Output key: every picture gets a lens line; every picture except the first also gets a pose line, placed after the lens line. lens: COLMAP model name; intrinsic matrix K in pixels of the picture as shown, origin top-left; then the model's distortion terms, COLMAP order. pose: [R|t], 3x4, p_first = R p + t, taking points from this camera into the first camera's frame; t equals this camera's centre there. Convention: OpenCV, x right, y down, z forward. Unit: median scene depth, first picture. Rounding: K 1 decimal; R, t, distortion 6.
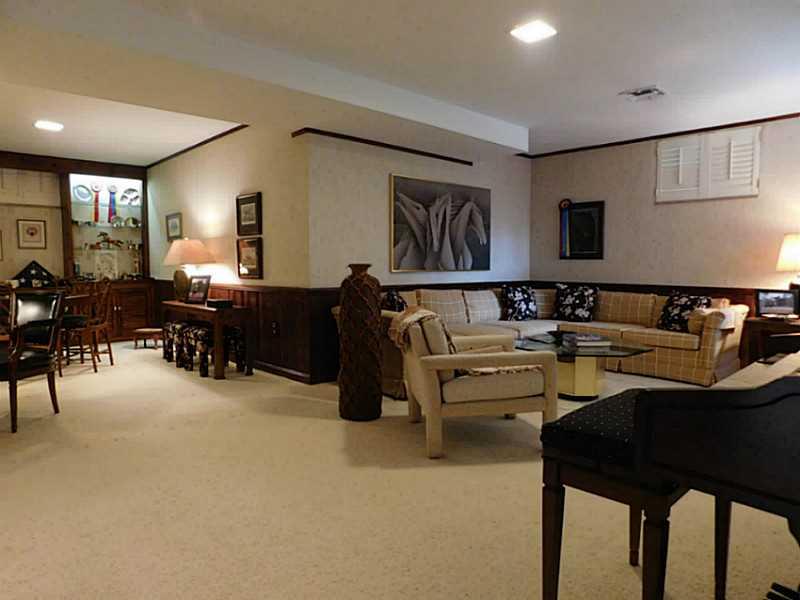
lens RADIAL K [[537.1, 0, 399.1], [0, 537.1, 299.1], [0, 0, 1]] dist [0.005685, 0.005721]
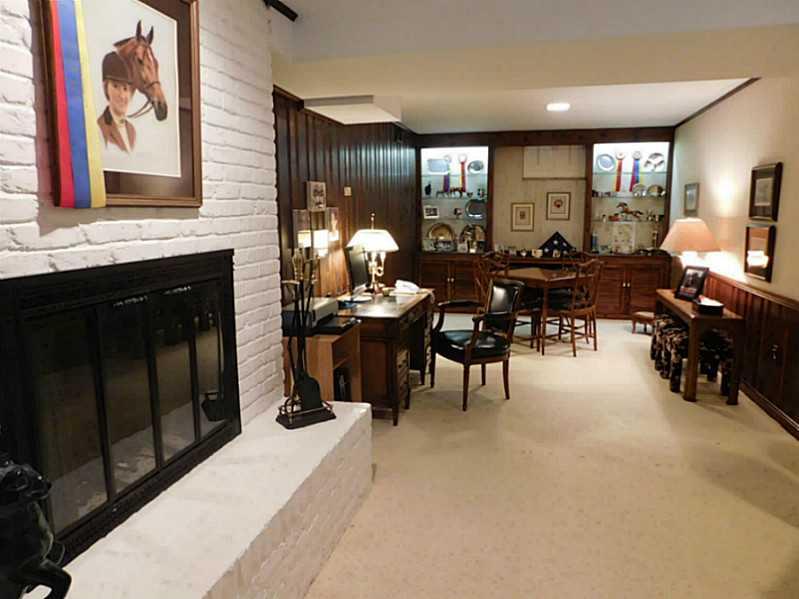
lens RADIAL K [[584.0, 0, 399.1], [0, 584.0, 298.4], [0, 0, 1]] dist [-0.007823, -0.012214]
pose [[0.572583, 0.137705, -0.808199, 0.077527], [-0.064922, 0.990313, 0.122740, -0.060837], [0.817272, -0.017809, 0.575977, 0.094775]]
